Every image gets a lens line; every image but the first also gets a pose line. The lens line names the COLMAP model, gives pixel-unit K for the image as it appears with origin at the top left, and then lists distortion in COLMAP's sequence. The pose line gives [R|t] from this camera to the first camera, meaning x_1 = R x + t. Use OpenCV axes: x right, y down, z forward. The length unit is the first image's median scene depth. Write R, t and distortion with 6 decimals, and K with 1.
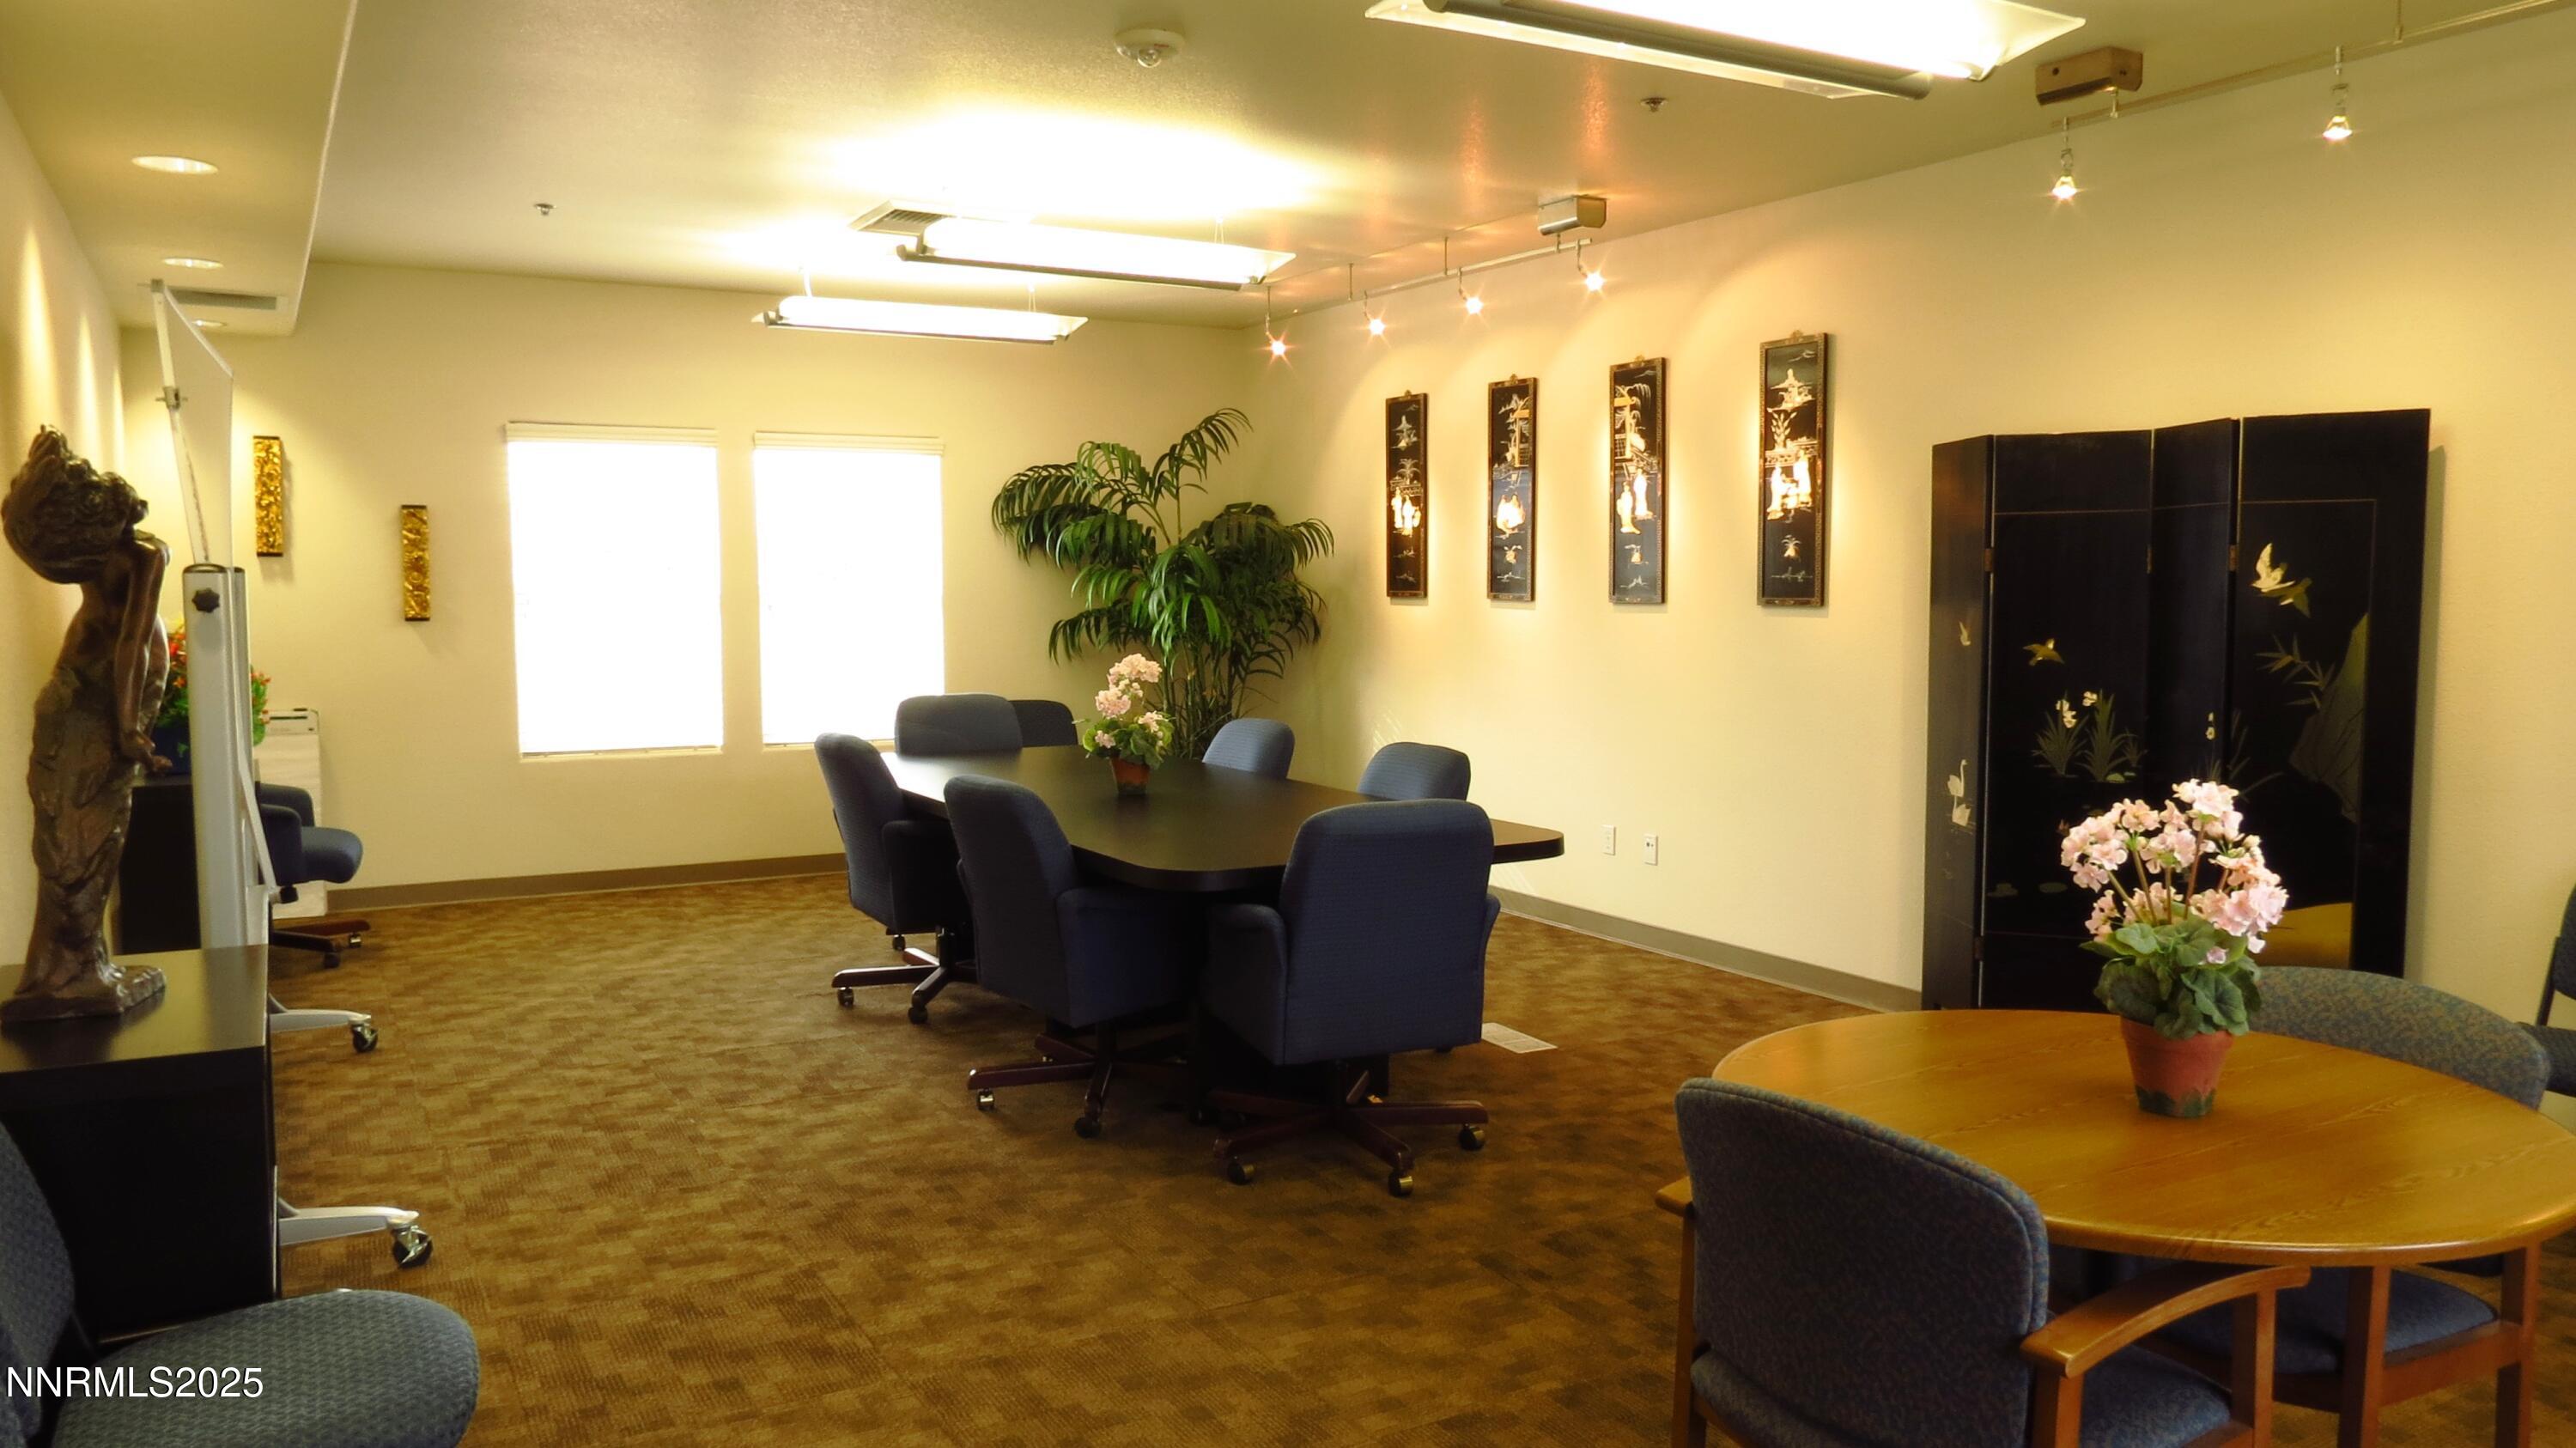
lens RADIAL K [[1818.3, 0, 1288.0], [0, 1818.3, 724.0], [0, 0, 1]] dist [-0.035708, 0.011745]
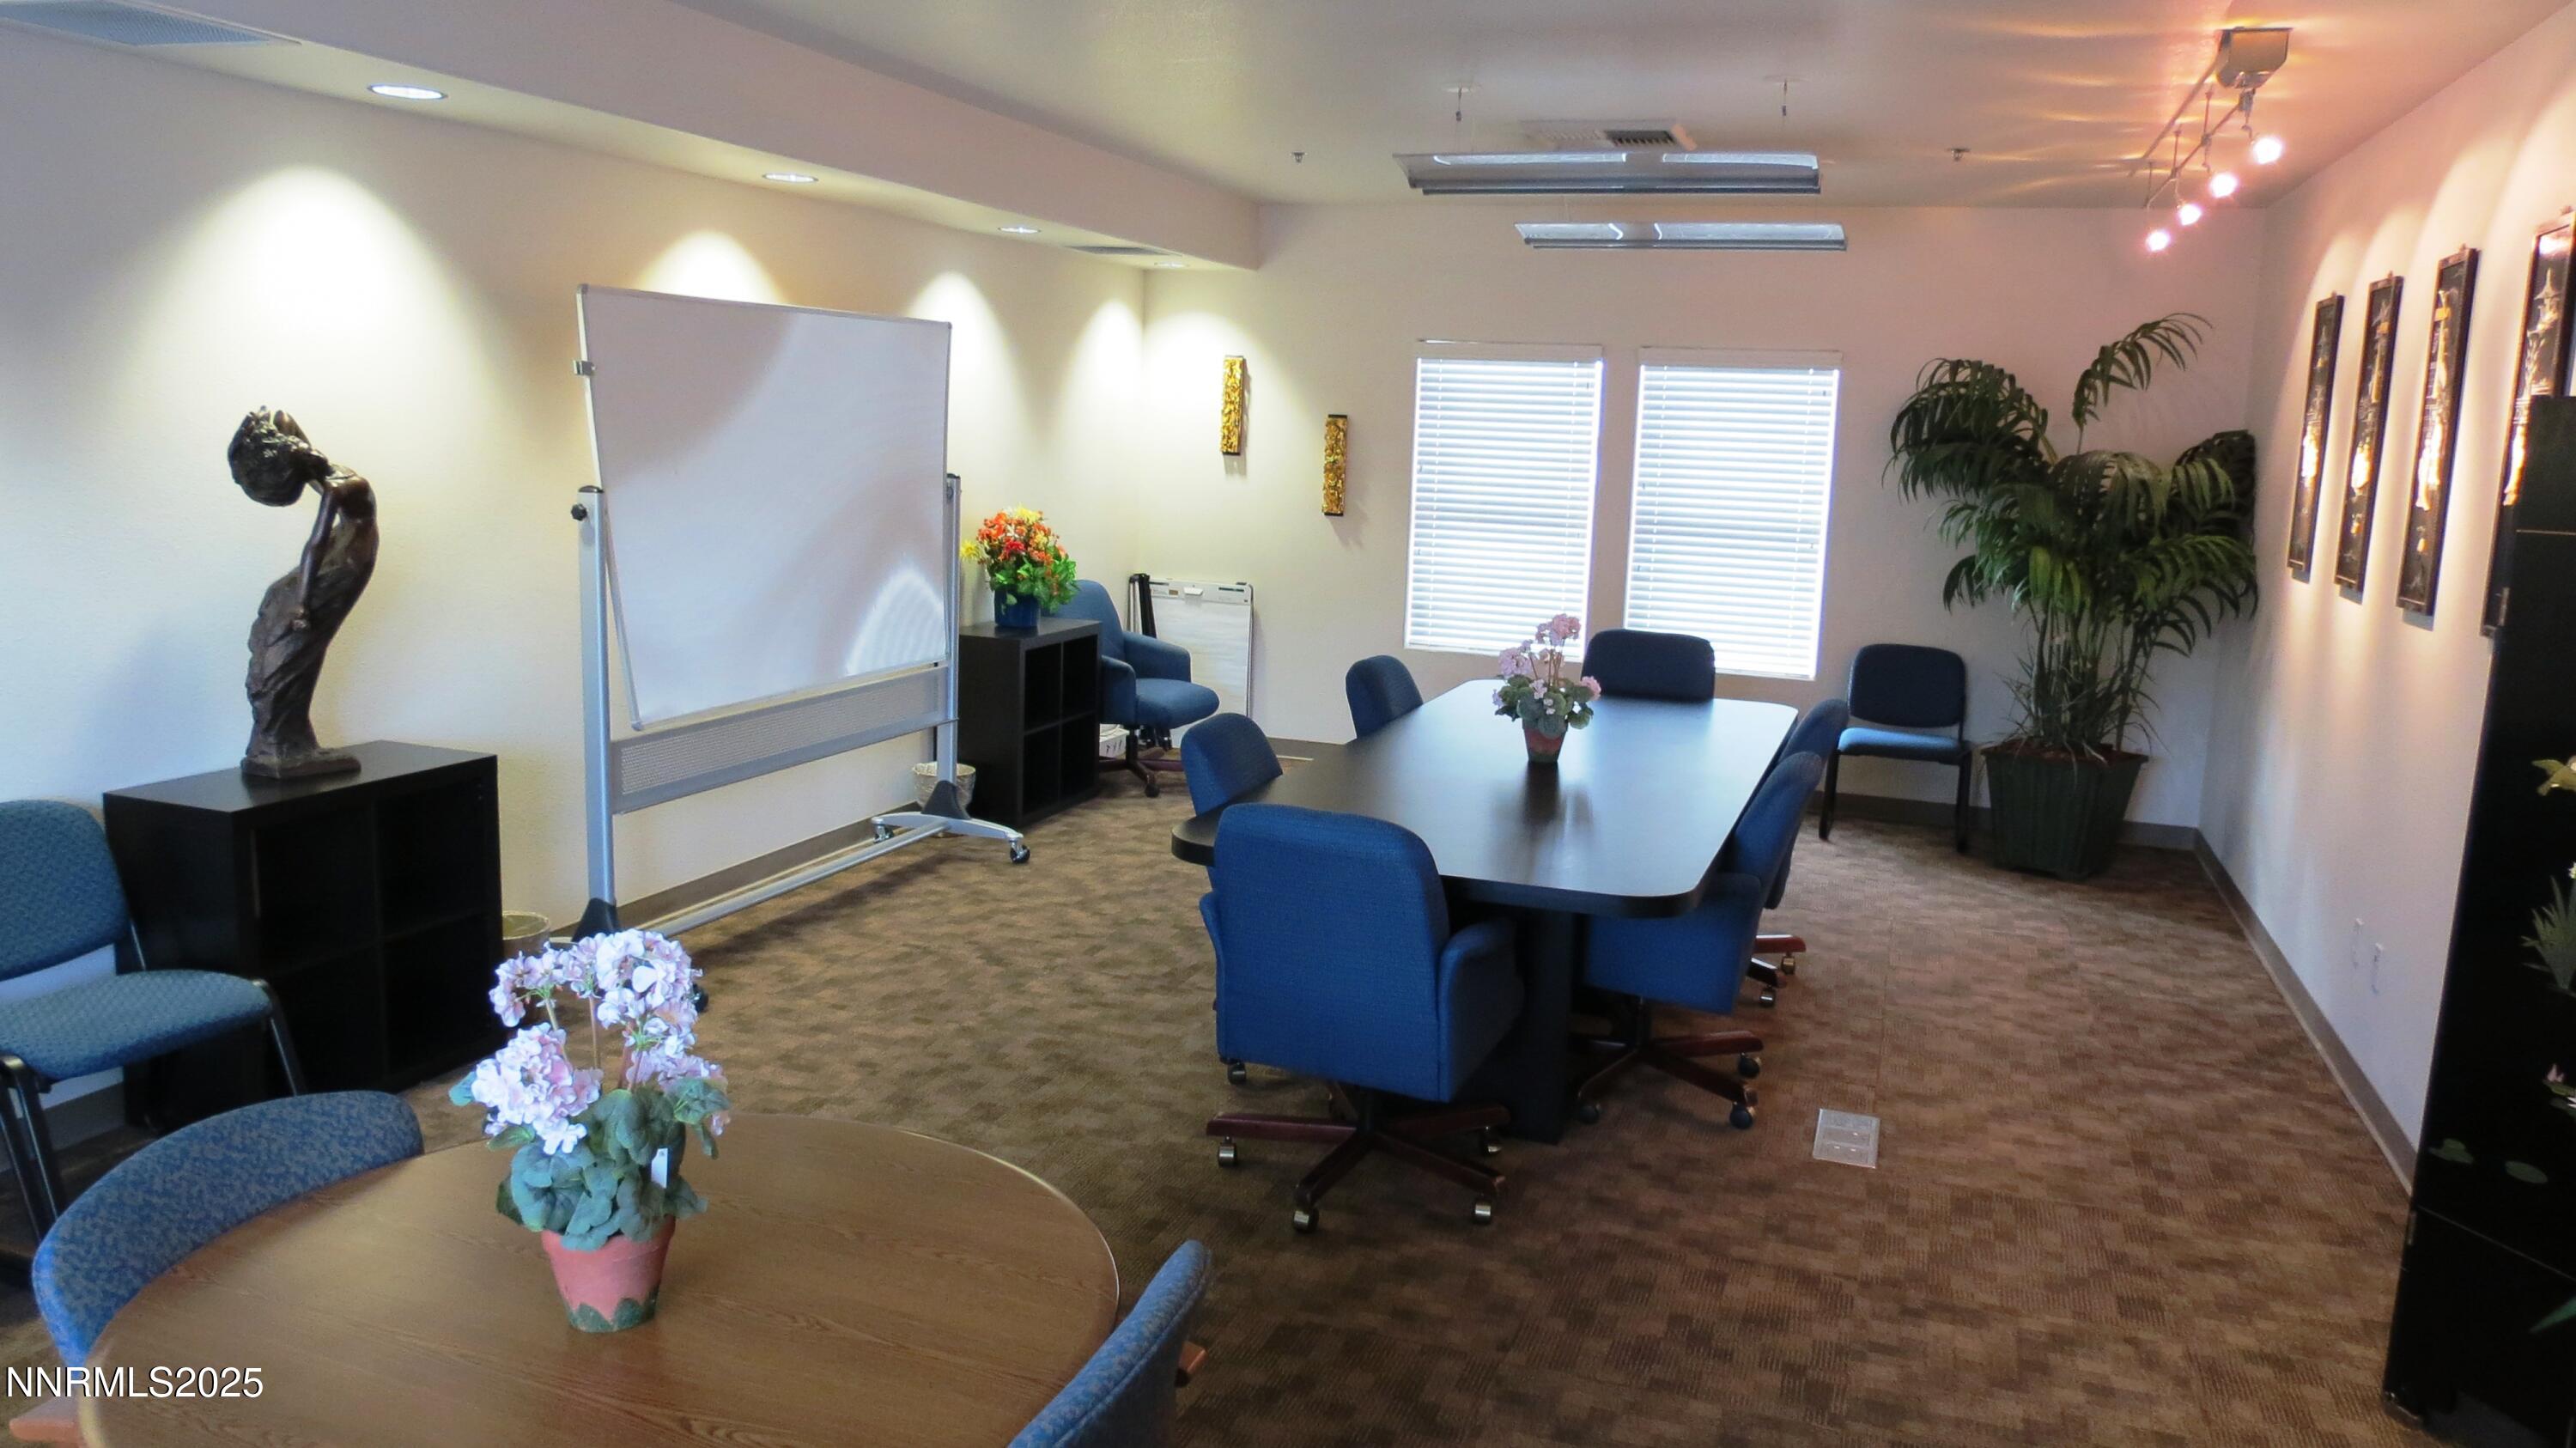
lens RADIAL K [[1827.8, 0, 1285.8], [0, 1827.8, 723.8], [0, 0, 1]] dist [-0.025605, 0.005079]
pose [[0.654315, 0.149122, -0.741373, 0.527156], [-0.097818, 0.988818, 0.112561, -0.074161], [0.749869, -0.001131, 0.661586, 0.282524]]
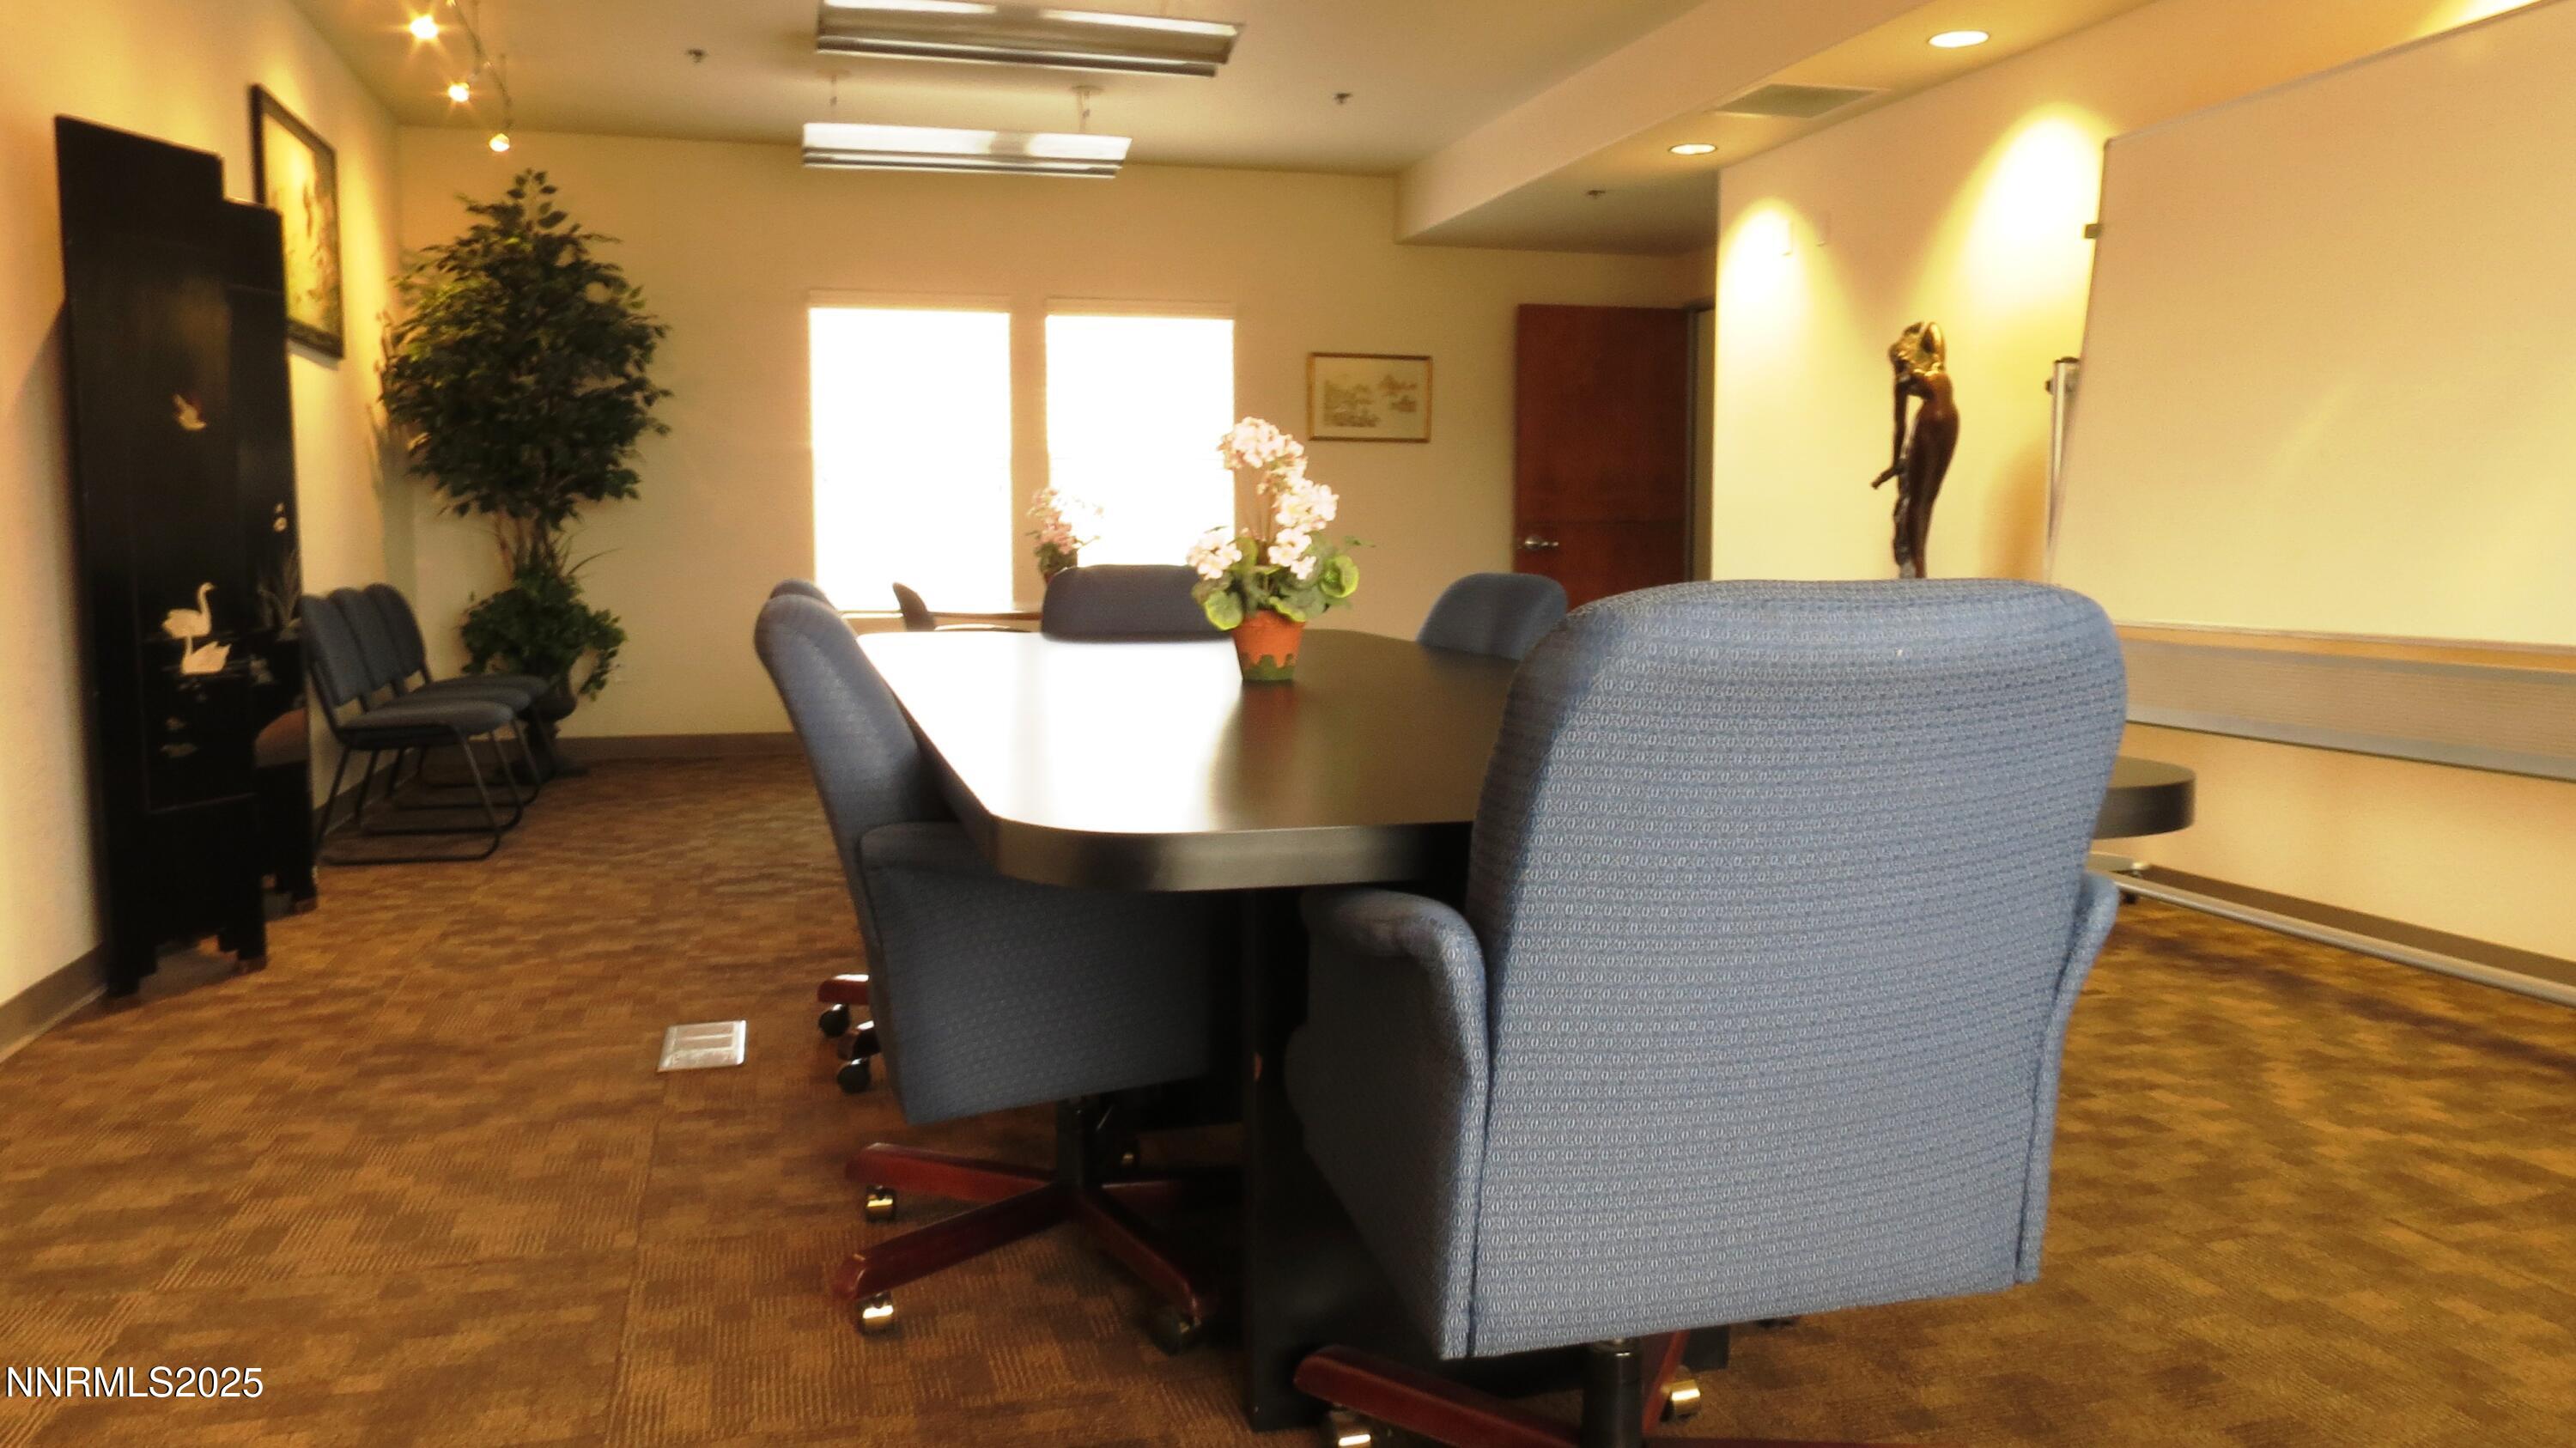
lens RADIAL K [[1827.8, 0, 1285.8], [0, 1827.8, 723.8], [0, 0, 1]] dist [-0.025605, 0.005079]
pose [[-0.971337, -0.024484, 0.236443, -0.222108], [0.018316, 0.984015, 0.177140, -0.044765], [-0.237000, 0.176393, -0.955362, 1.535110]]
